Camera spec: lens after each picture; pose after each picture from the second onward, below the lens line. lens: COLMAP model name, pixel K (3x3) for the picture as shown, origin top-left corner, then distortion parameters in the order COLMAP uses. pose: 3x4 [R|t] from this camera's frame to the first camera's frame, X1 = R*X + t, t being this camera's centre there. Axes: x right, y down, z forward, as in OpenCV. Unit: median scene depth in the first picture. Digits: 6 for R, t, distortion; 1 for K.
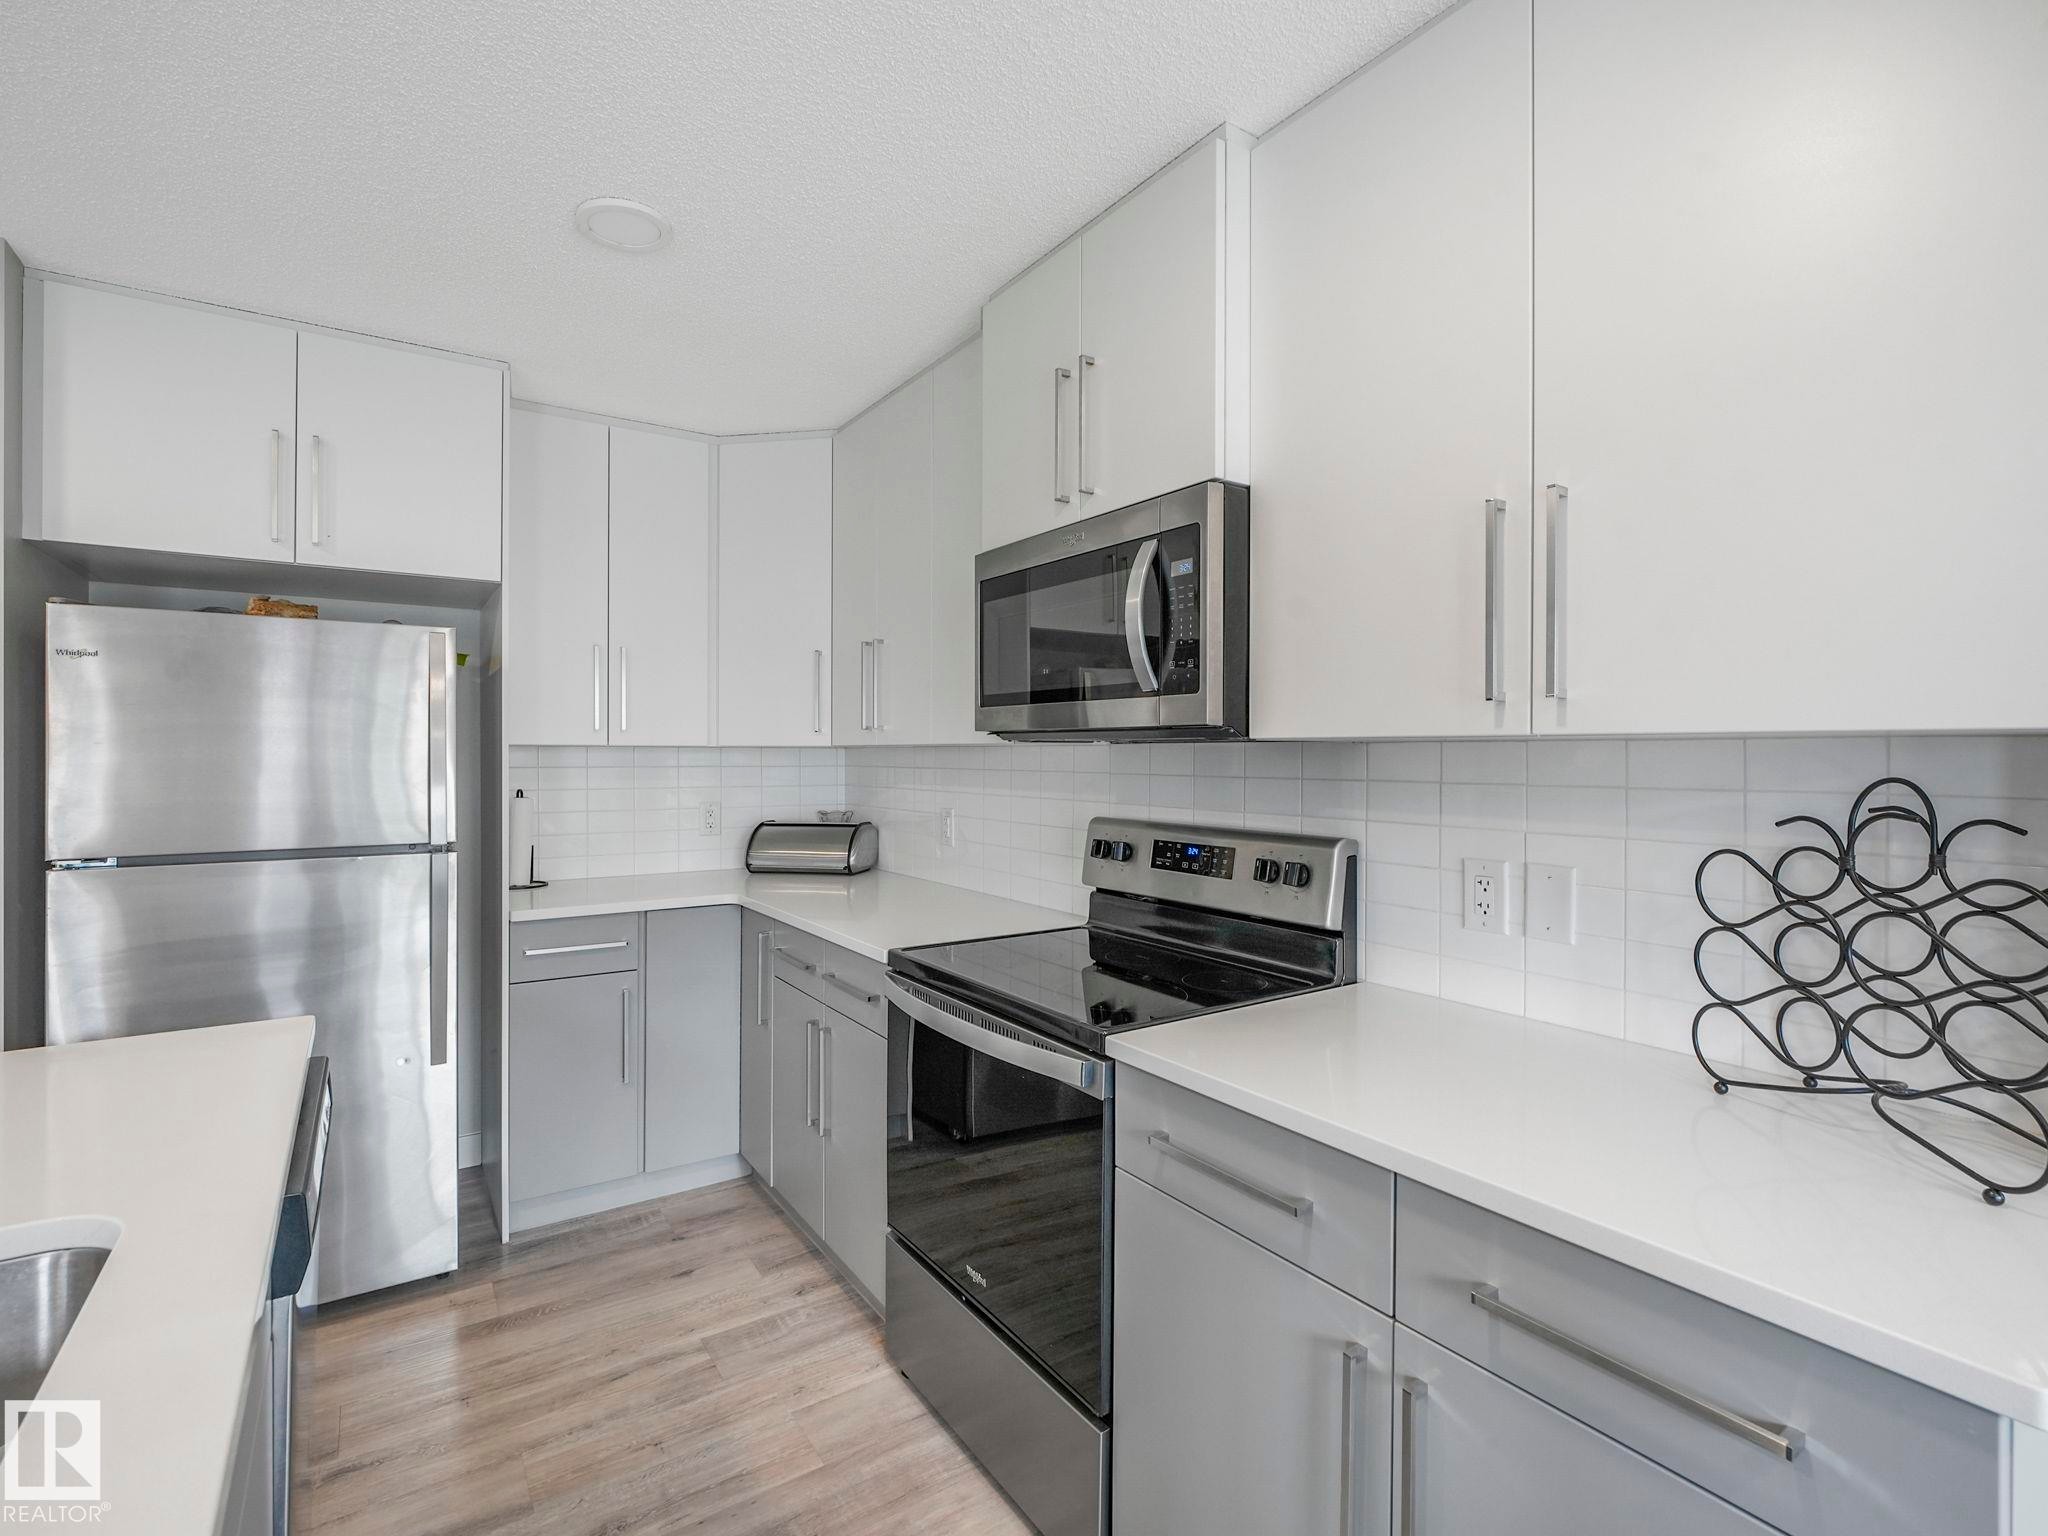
lens RADIAL K [[982.6, 0, 1024.0], [0, 982.6, 768.0], [0, 0, 1]] dist [-0.001021, -0.000120]
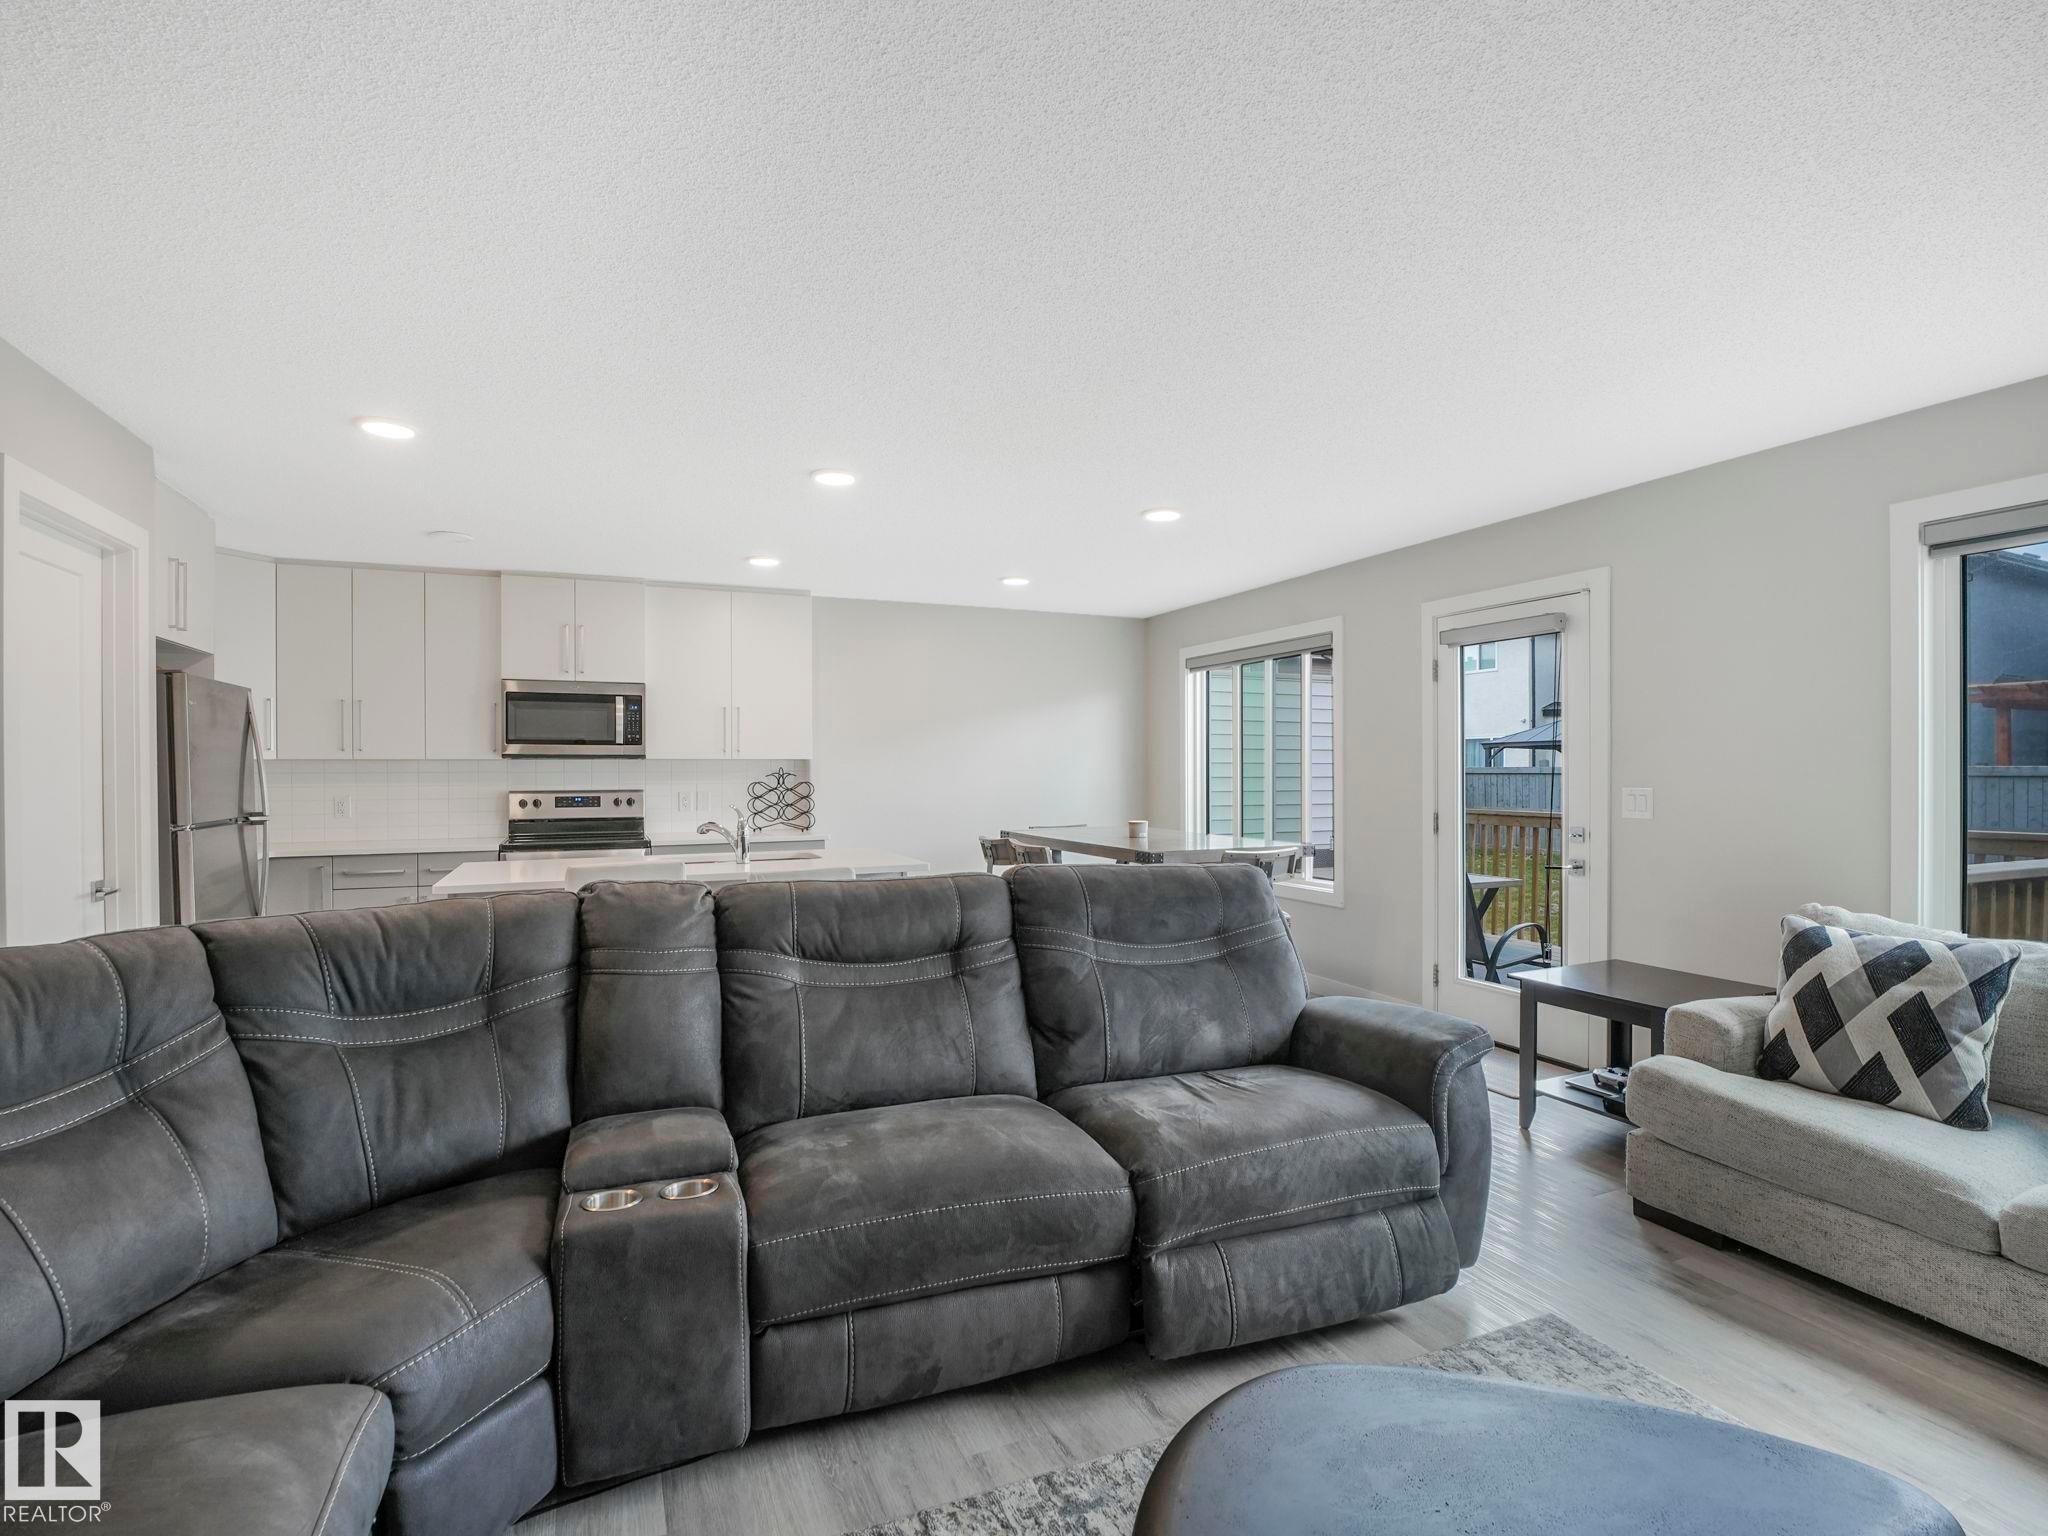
lens RADIAL K [[982.6, 0, 1024.0], [0, 982.6, 768.0], [0, 0, 1]] dist [-0.001021, -0.000120]
pose [[0.179560, -0.005051, 0.983734, -2.409358], [0.016407, 0.999863, 0.002139, 0.013966], [-0.983610, 0.015755, 0.179618, -0.737224]]
